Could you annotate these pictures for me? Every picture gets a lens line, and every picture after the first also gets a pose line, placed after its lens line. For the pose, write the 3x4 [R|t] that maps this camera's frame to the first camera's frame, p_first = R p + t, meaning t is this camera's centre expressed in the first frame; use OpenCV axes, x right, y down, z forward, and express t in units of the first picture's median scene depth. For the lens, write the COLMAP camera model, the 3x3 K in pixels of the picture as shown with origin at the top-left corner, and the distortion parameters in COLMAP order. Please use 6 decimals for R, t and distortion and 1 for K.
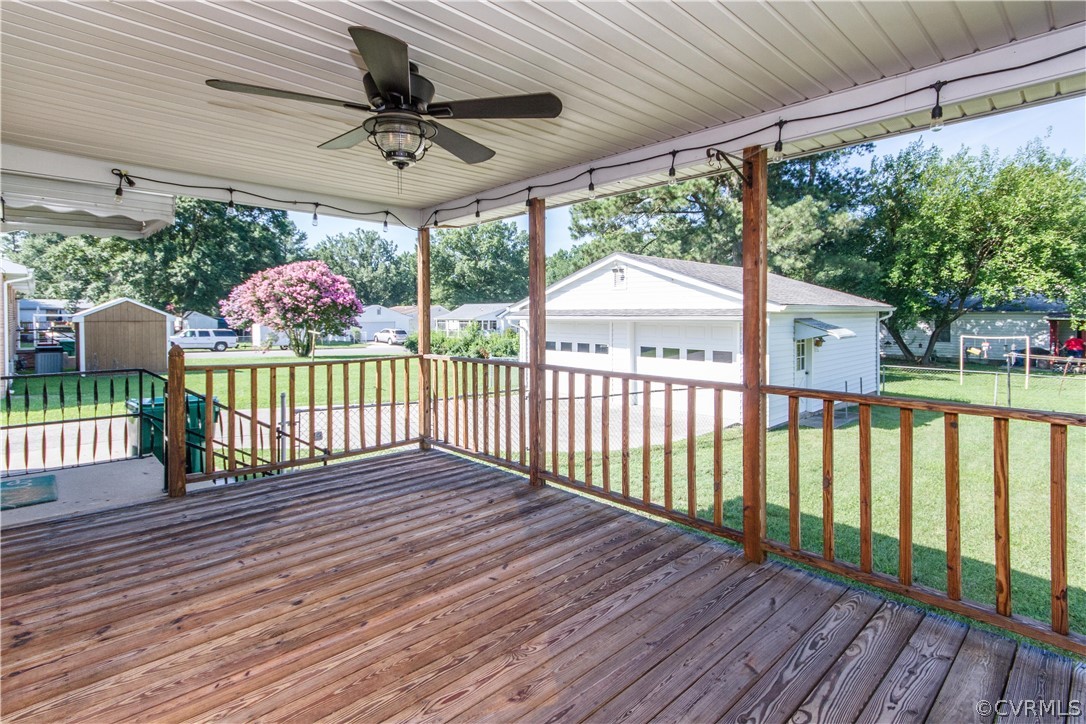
lens RADIAL K [[541.0, 0, 545.0], [0, 541.0, 314.8], [0, 0, 1]] dist [0.001055, -0.000027]
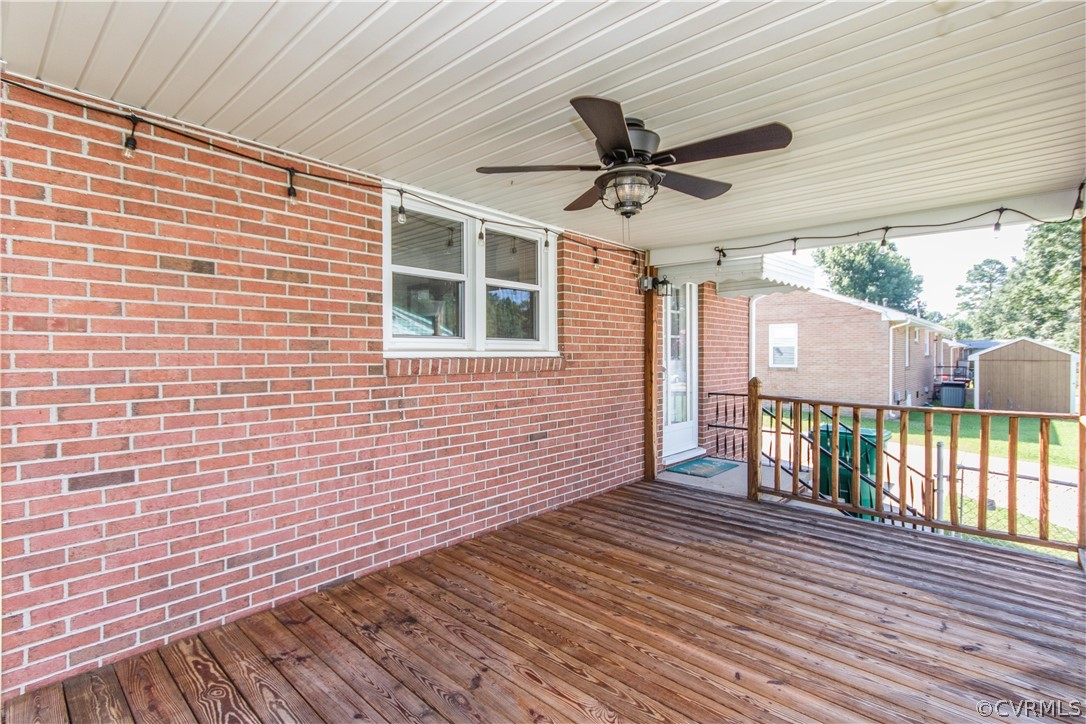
lens RADIAL K [[502.9, 0, 543.0], [0, 502.9, 362.0], [0, 0, 1]] dist [0.001390, 0.000635]
pose [[0.070833, 0.017598, -0.997333, 0.468059], [-0.001693, 0.999845, 0.017522, 0.001704], [0.997487, 0.000447, 0.070852, 0.484569]]
